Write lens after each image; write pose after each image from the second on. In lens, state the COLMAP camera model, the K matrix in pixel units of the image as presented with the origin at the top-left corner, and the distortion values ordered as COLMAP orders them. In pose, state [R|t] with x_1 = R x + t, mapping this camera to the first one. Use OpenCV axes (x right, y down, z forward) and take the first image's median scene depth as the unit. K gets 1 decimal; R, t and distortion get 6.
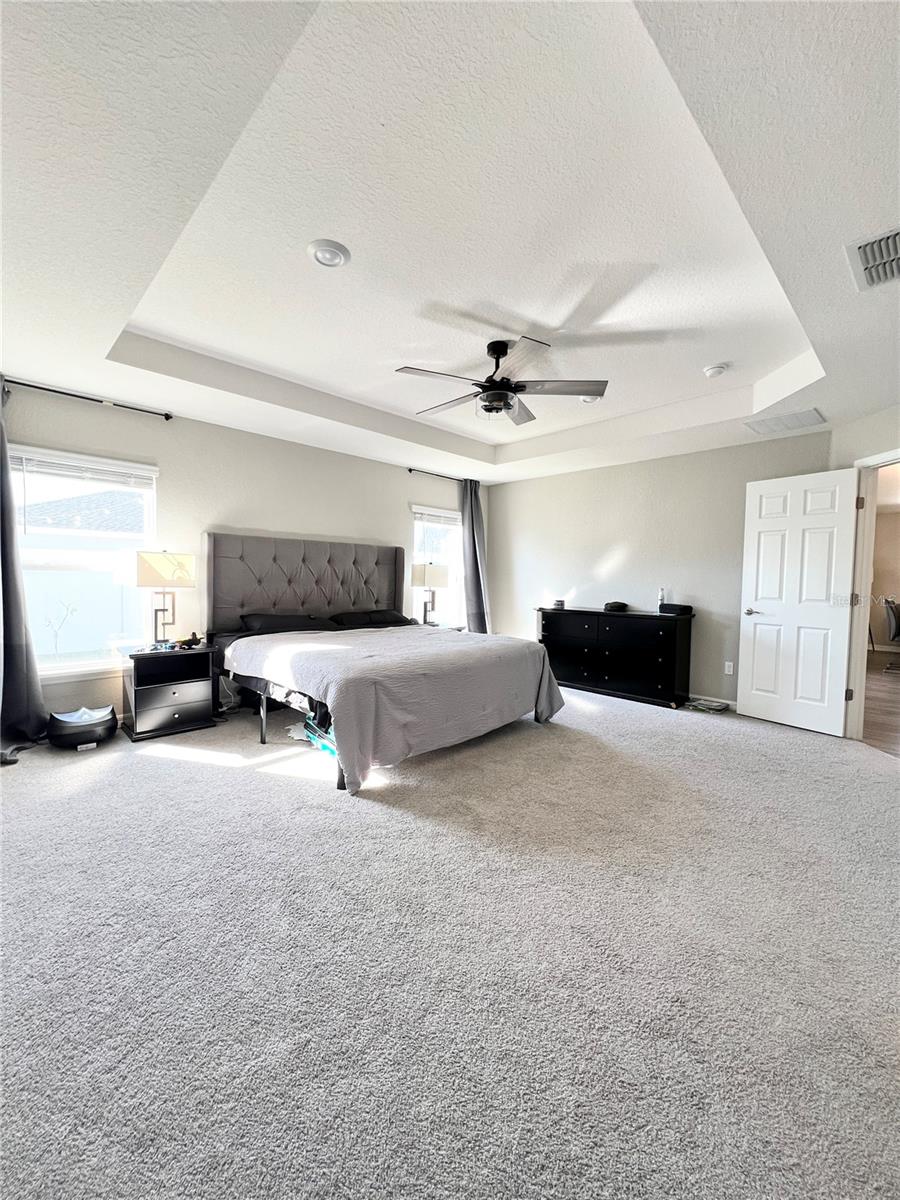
lens RADIAL K [[477.8, 0, 461.7], [0, 477.8, 600.4], [0, 0, 1]] dist [-0.000782, -0.000040]
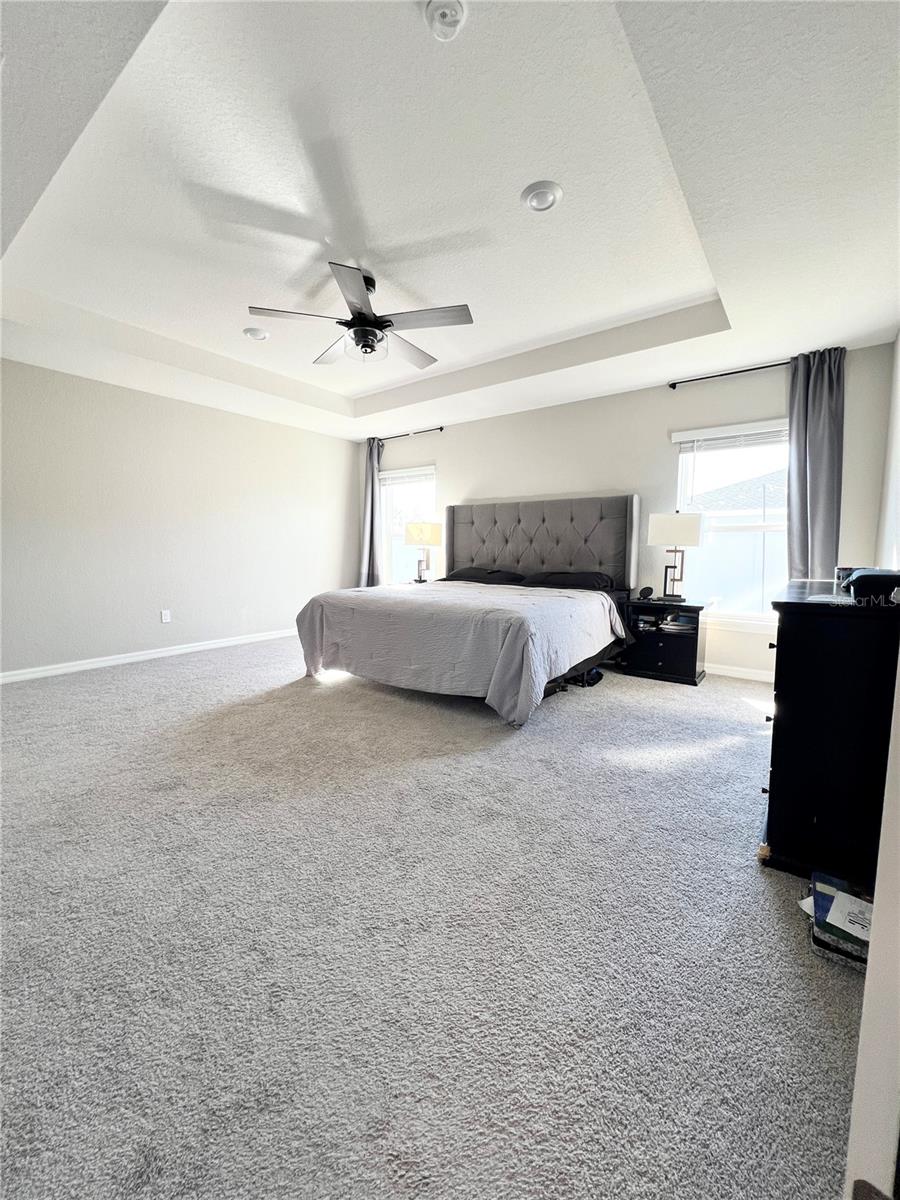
lens RADIAL K [[477.8, 0, 461.3], [0, 477.8, 595.7], [0, 0, 1]] dist [-0.000782, -0.000040]
pose [[0.158629, 0.104630, -0.981779, 0.665226], [-0.028785, 0.994437, 0.101328, -0.019583], [0.986919, 0.012186, 0.160758, 0.639217]]
